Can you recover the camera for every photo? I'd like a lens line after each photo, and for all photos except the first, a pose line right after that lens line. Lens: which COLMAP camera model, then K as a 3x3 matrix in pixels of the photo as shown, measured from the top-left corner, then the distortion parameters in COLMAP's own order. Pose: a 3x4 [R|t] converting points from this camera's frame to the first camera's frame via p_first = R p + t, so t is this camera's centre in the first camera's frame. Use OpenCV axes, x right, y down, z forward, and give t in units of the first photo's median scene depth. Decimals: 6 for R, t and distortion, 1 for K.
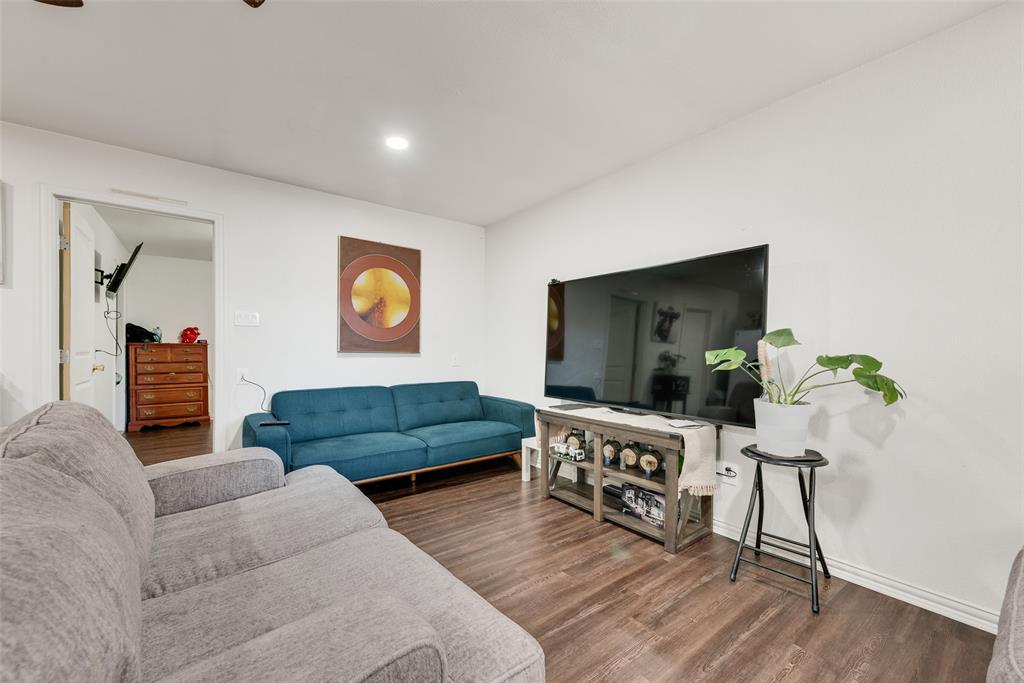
lens RADIAL K [[411.9, 0, 516.5], [0, 411.9, 346.0], [0, 0, 1]] dist [-0.014869, -0.000201]
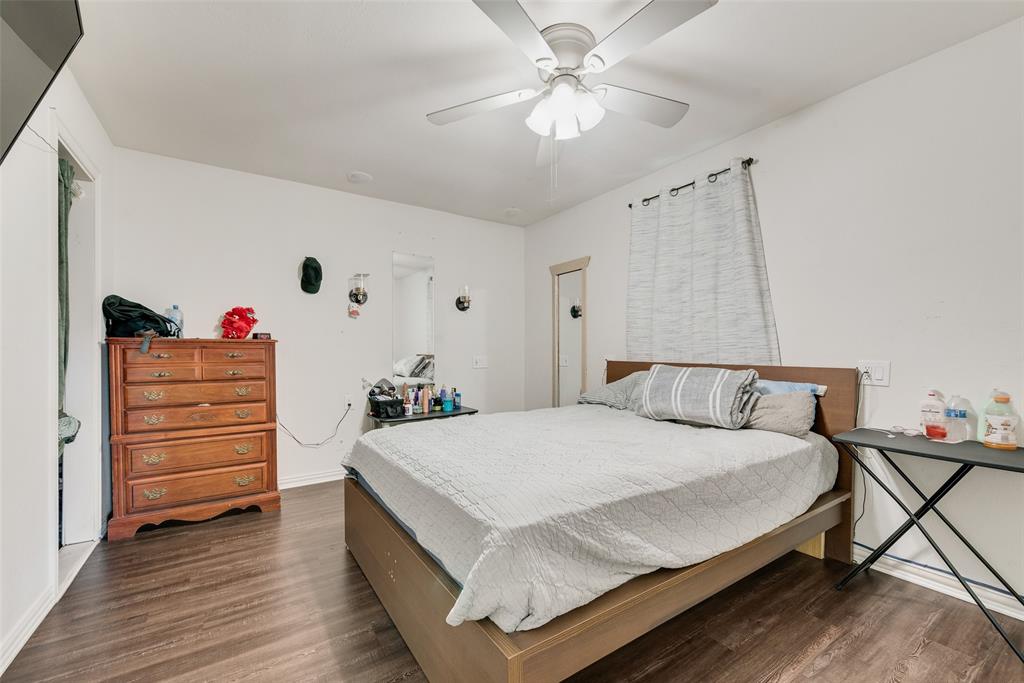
lens RADIAL K [[411.9, 0, 505.4], [0, 411.9, 346.1], [0, 0, 1]] dist [-0.014869, -0.000201]
pose [[0.997540, -0.004471, -0.069960, -0.466096], [0.004228, 0.999985, -0.003616, 0.004462], [0.069975, 0.003311, 0.997543, 0.555115]]
